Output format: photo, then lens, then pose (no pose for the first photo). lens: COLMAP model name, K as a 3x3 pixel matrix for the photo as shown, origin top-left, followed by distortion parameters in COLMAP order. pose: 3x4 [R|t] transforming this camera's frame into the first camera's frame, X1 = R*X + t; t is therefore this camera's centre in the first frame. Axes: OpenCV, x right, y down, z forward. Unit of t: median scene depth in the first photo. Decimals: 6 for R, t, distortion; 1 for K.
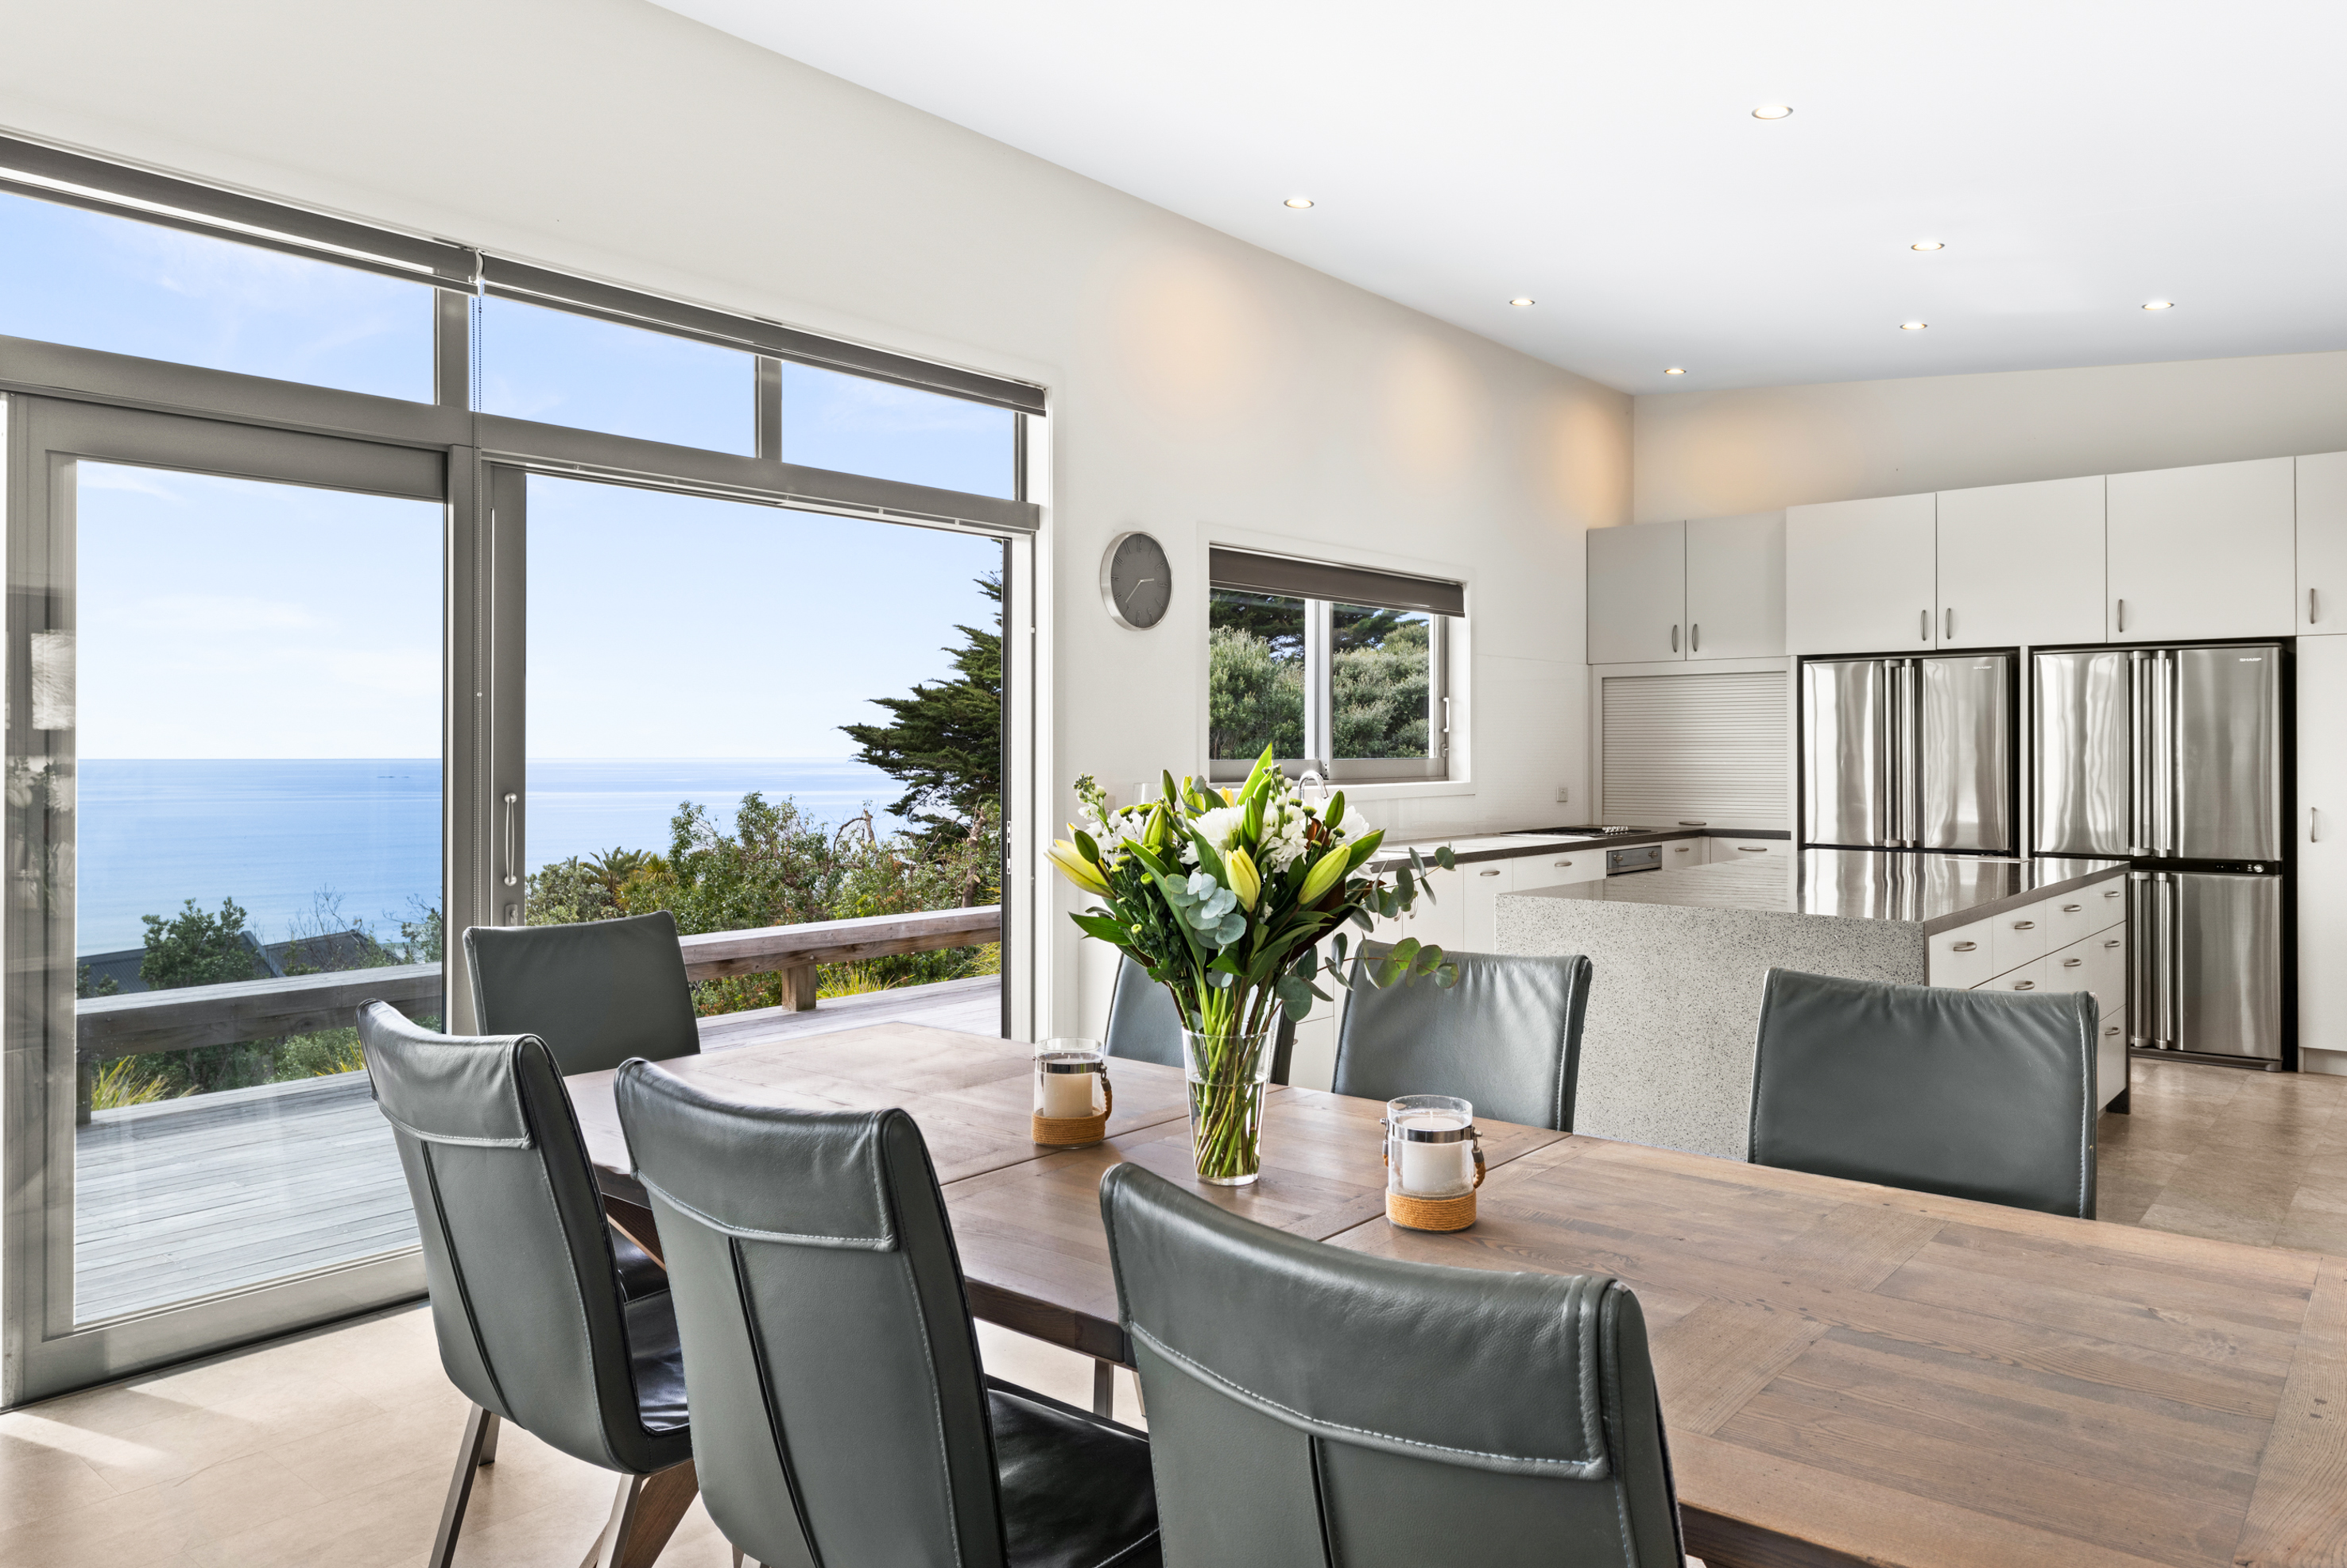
lens RADIAL K [[1539.7, 0, 1181.3], [0, 1539.7, 752.7], [0, 0, 1]] dist [0.001178, -0.001056]
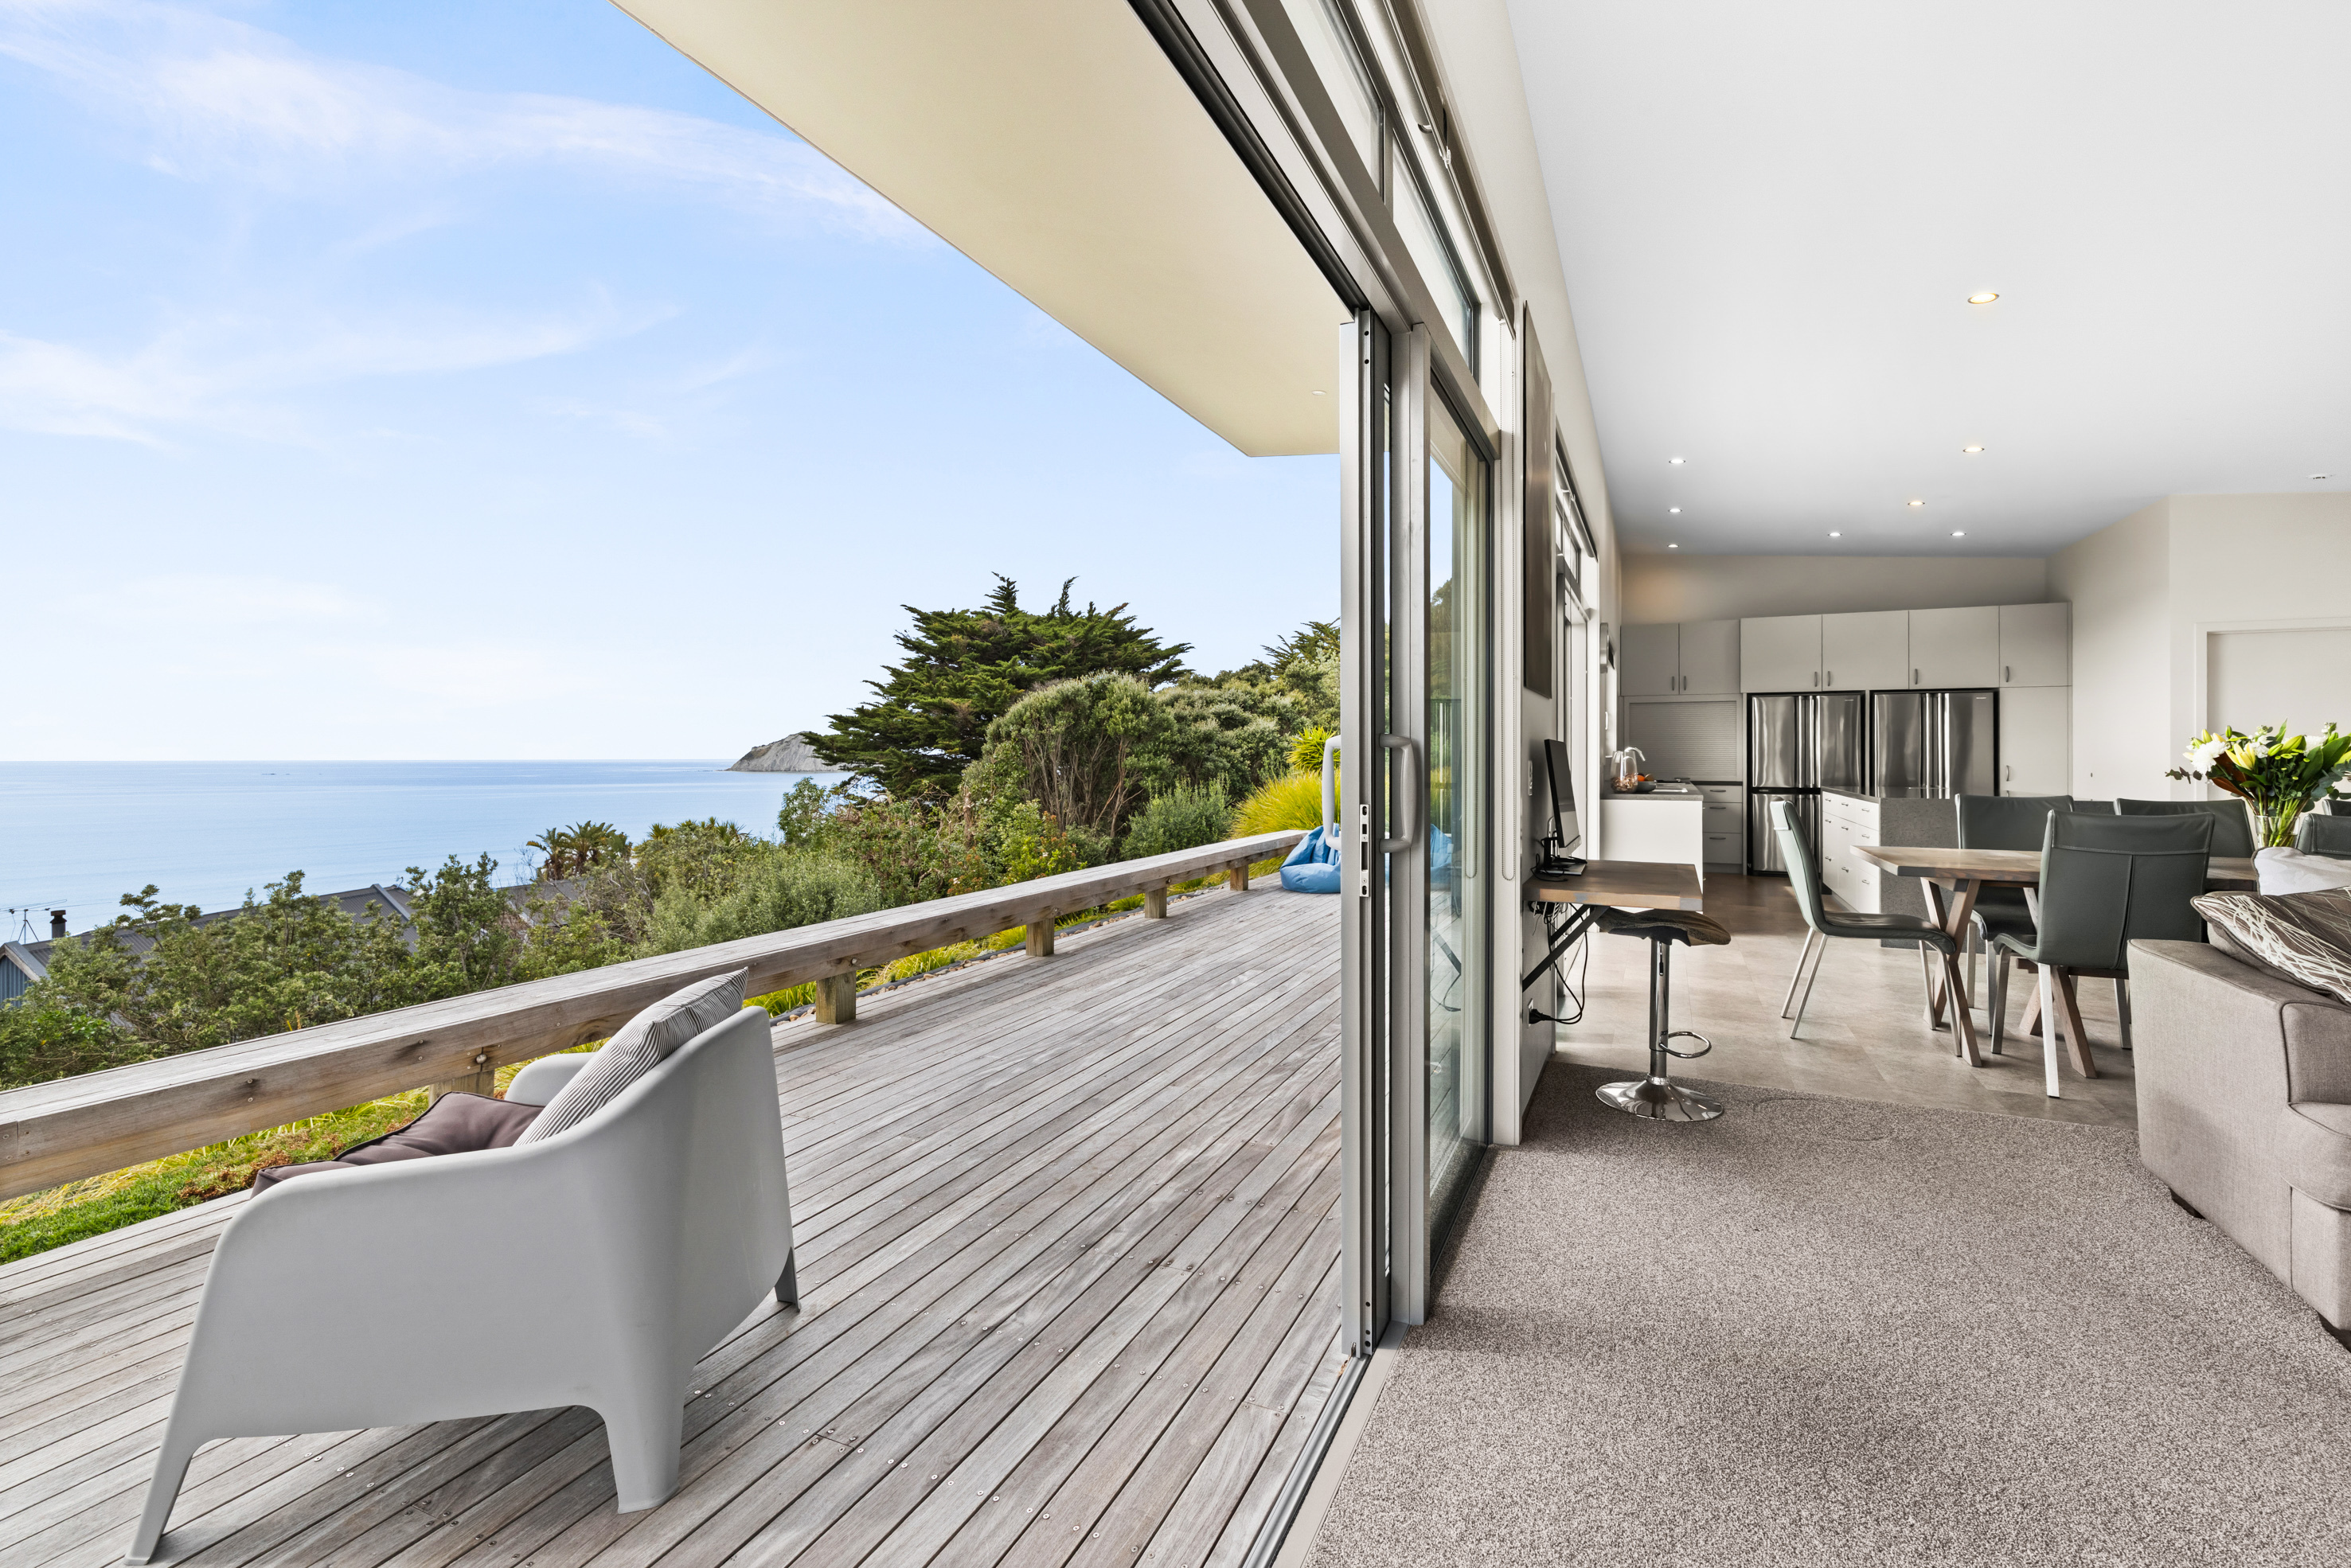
lens RADIAL K [[1010.1, 0, 1189.8], [0, 1010.1, 752.8], [0, 0, 1]] dist [0.001324, 0.000604]
pose [[0.965537, 0.002352, 0.260256, -0.647455], [-0.001663, 0.999995, -0.002867, 0.019032], [-0.260262, 0.002335, 0.965535, -0.074928]]
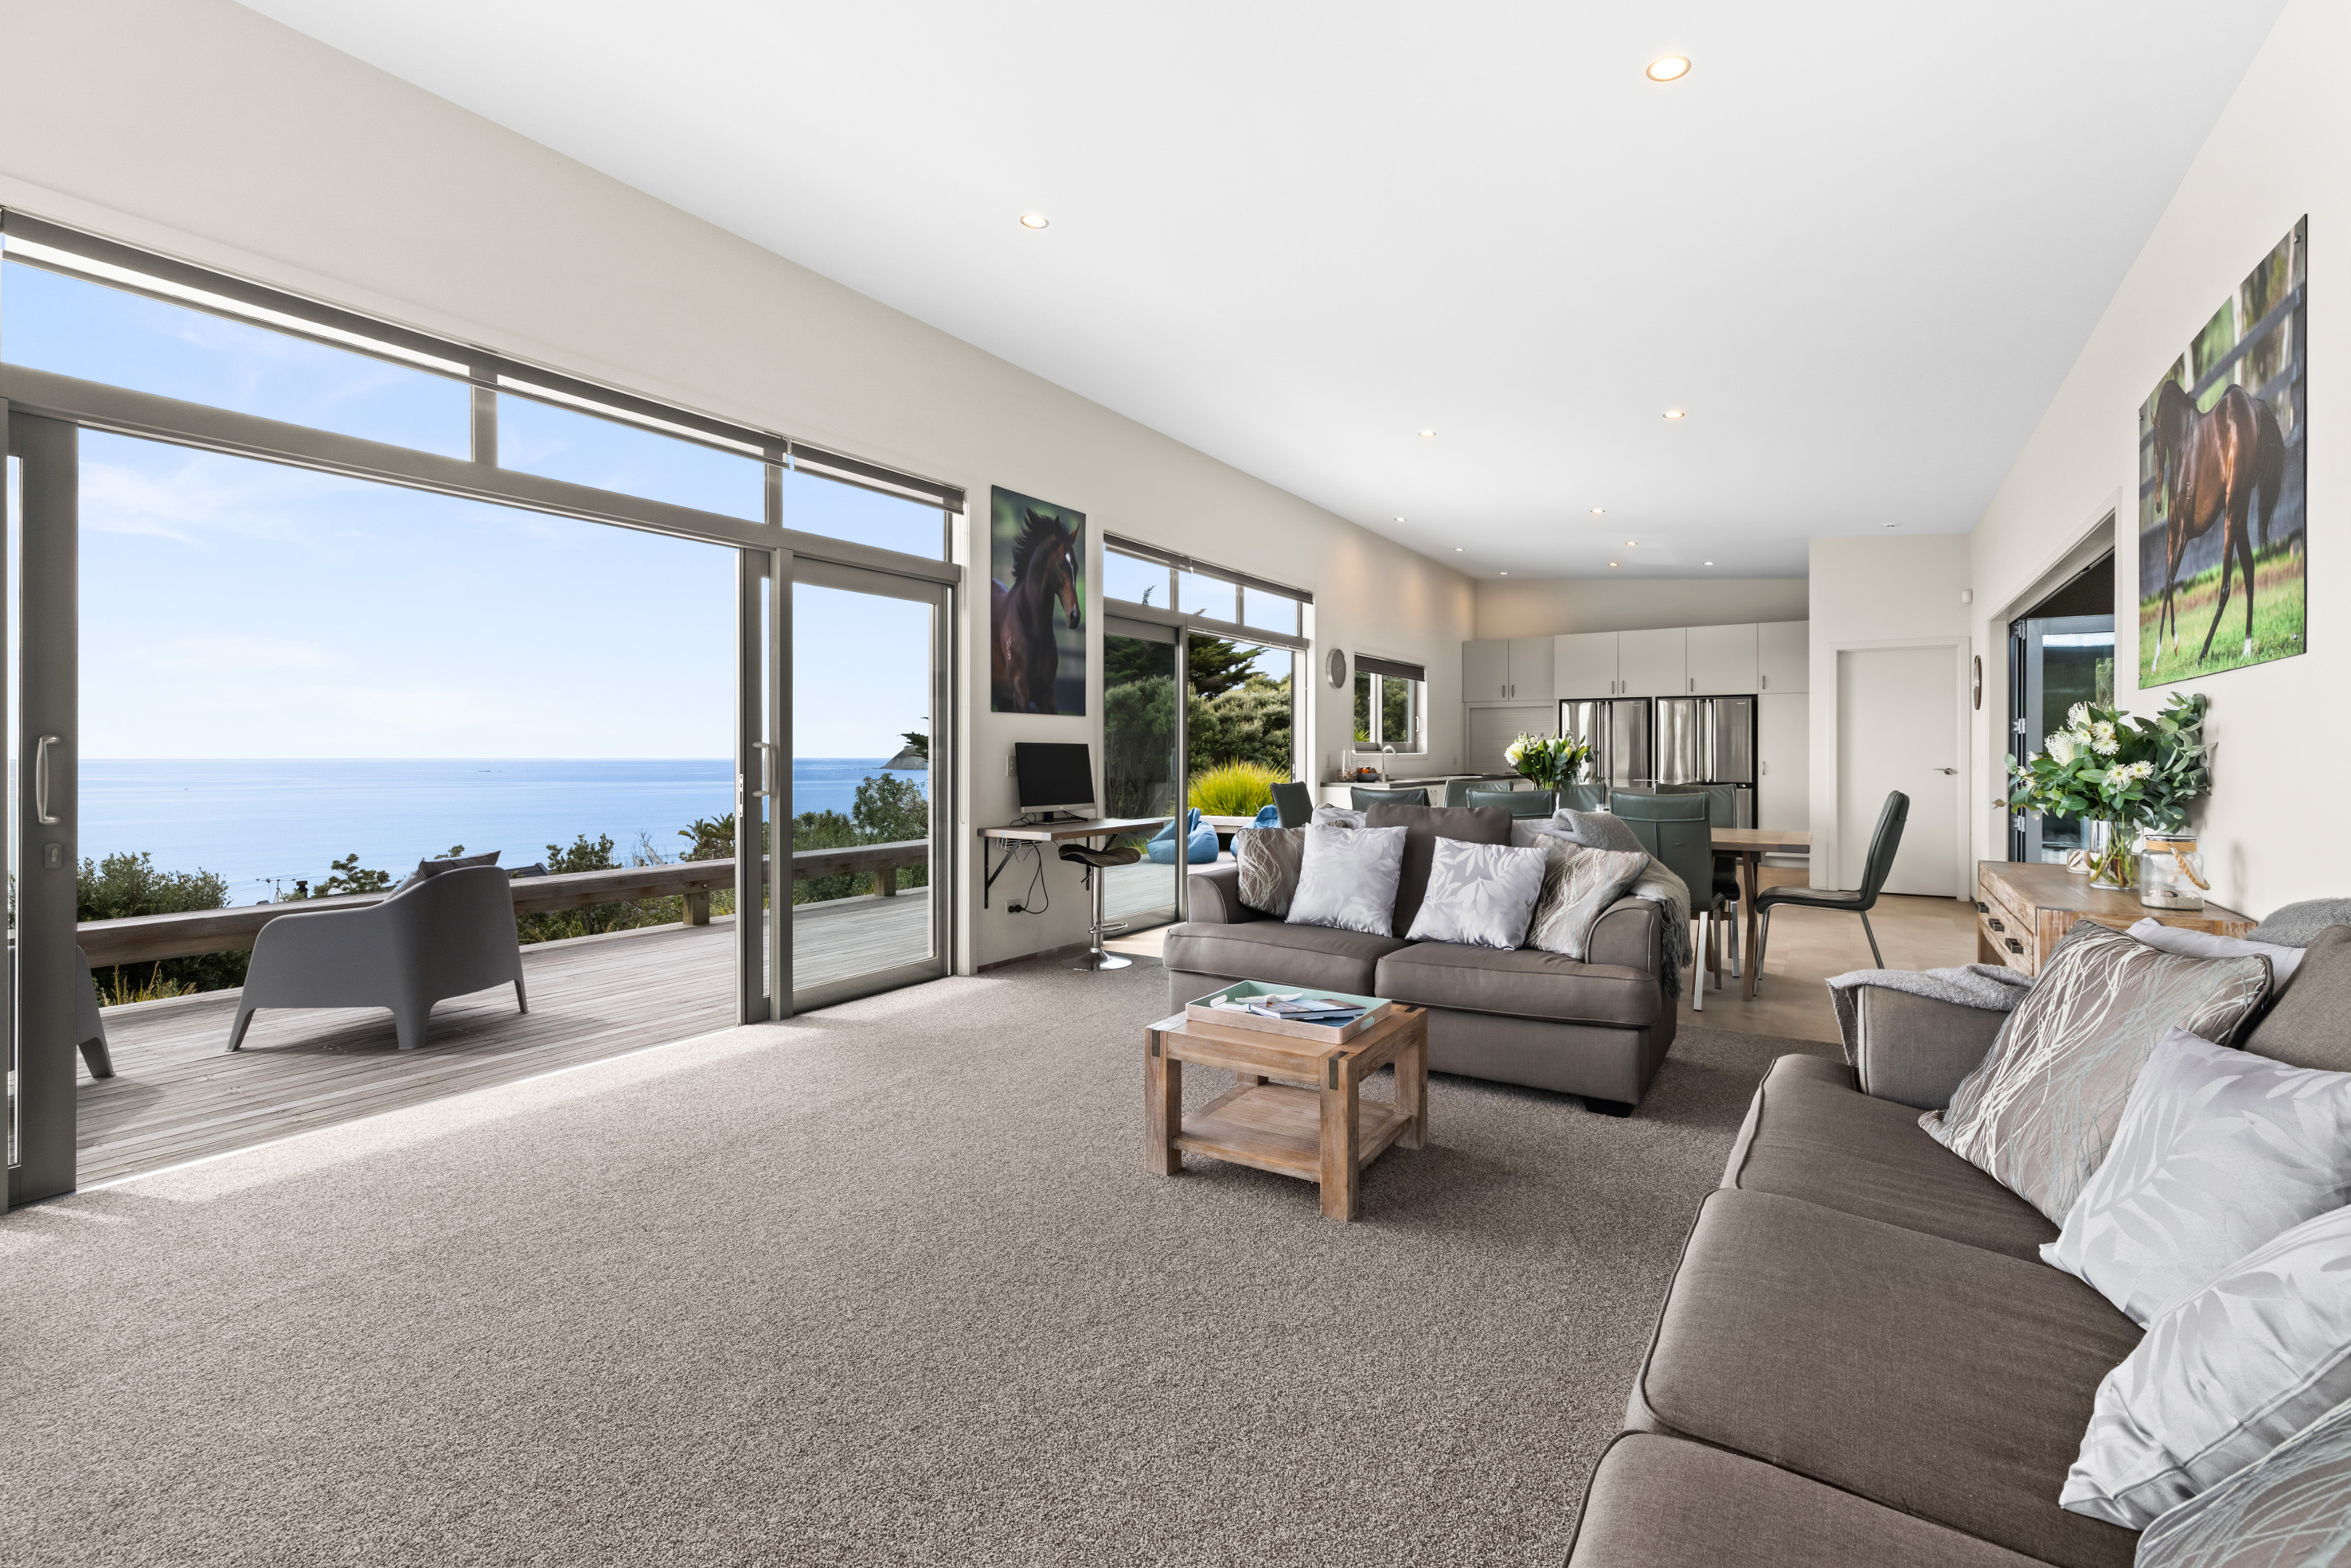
lens RADIAL K [[1008.2, 0, 1205.6], [0, 1008.2, 760.0], [0, 0, 1]] dist [-0.000194, 0.000113]
pose [[0.989360, 0.000476, 0.145484, -0.355770], [-0.001307, 0.999983, 0.005623, 0.020750], [-0.145479, -0.005753, 0.989345, -0.436112]]
